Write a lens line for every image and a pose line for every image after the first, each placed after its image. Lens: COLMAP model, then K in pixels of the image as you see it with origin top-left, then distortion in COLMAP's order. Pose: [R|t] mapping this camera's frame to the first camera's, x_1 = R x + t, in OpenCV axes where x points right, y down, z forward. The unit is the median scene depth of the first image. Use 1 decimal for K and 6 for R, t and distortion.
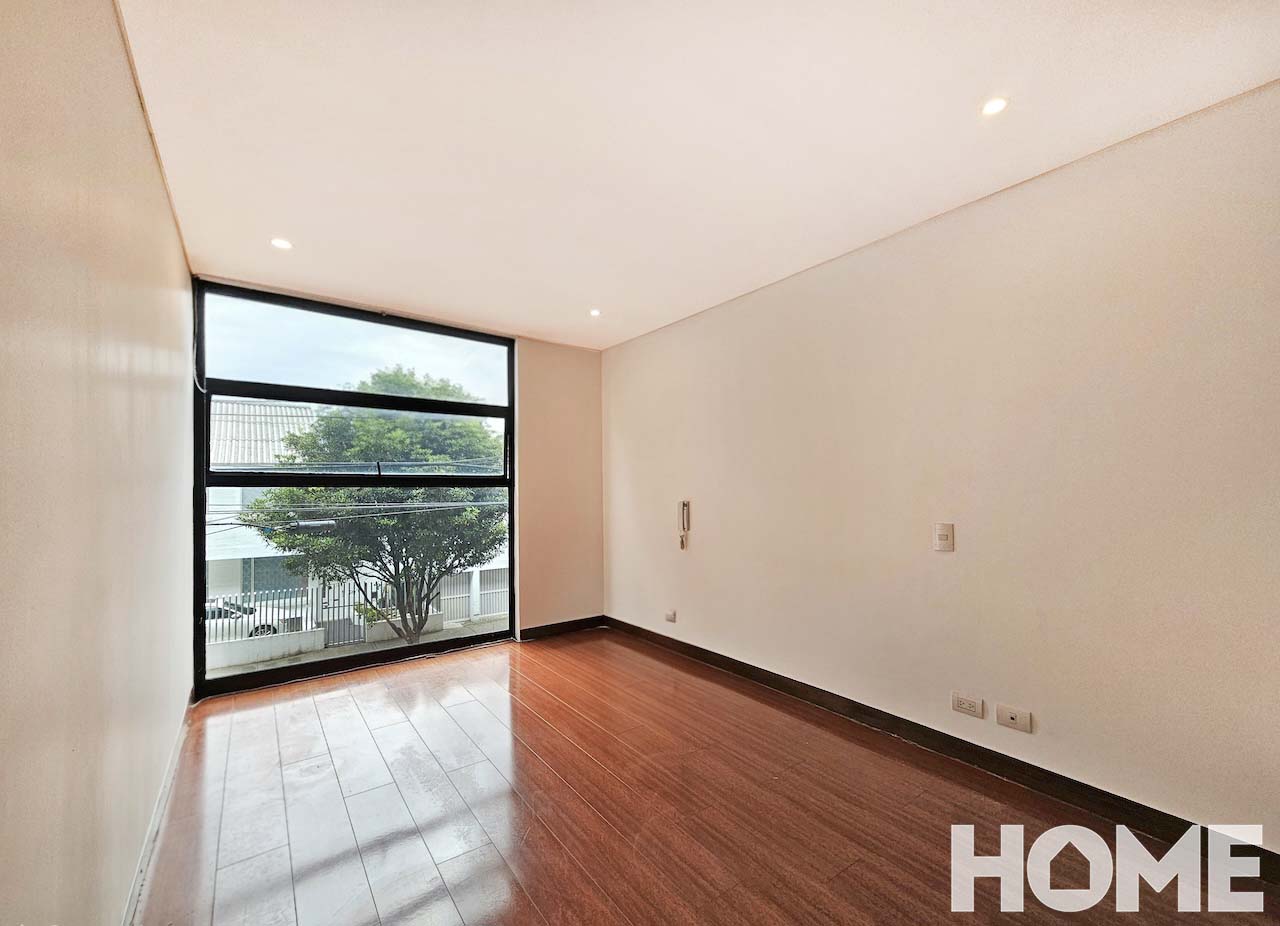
lens RADIAL K [[523.3, 0, 637.8], [0, 523.3, 494.7], [0, 0, 1]] dist [0.002386, 0.000249]
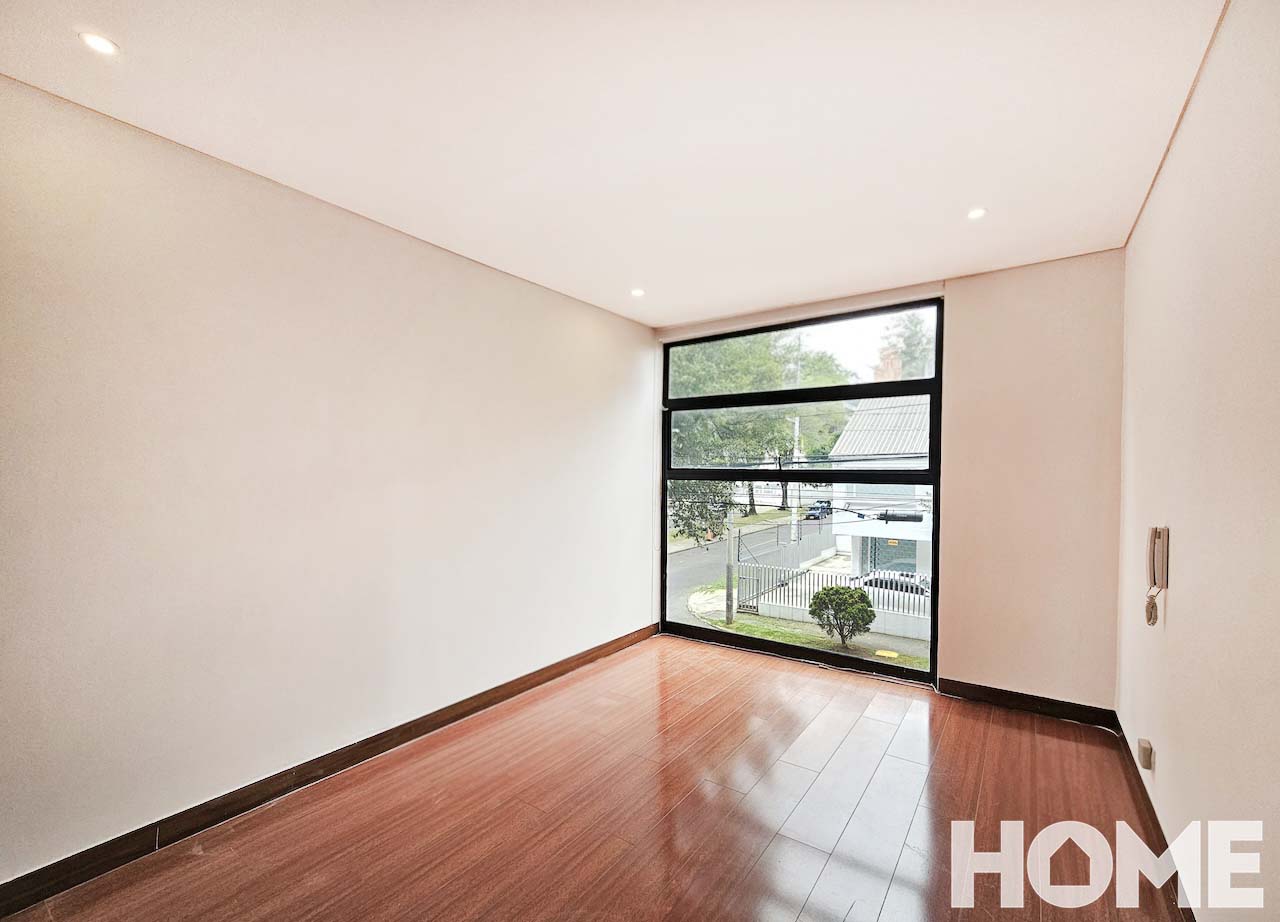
lens RADIAL K [[561.4, 0, 638.6], [0, 561.4, 486.2], [0, 0, 1]] dist [-0.000469, -0.000108]
pose [[0.321198, 0.034488, -0.946384, 0.087323], [-0.020649, 0.999354, 0.029410, -0.006303], [0.946787, 0.010096, 0.321703, 0.076513]]
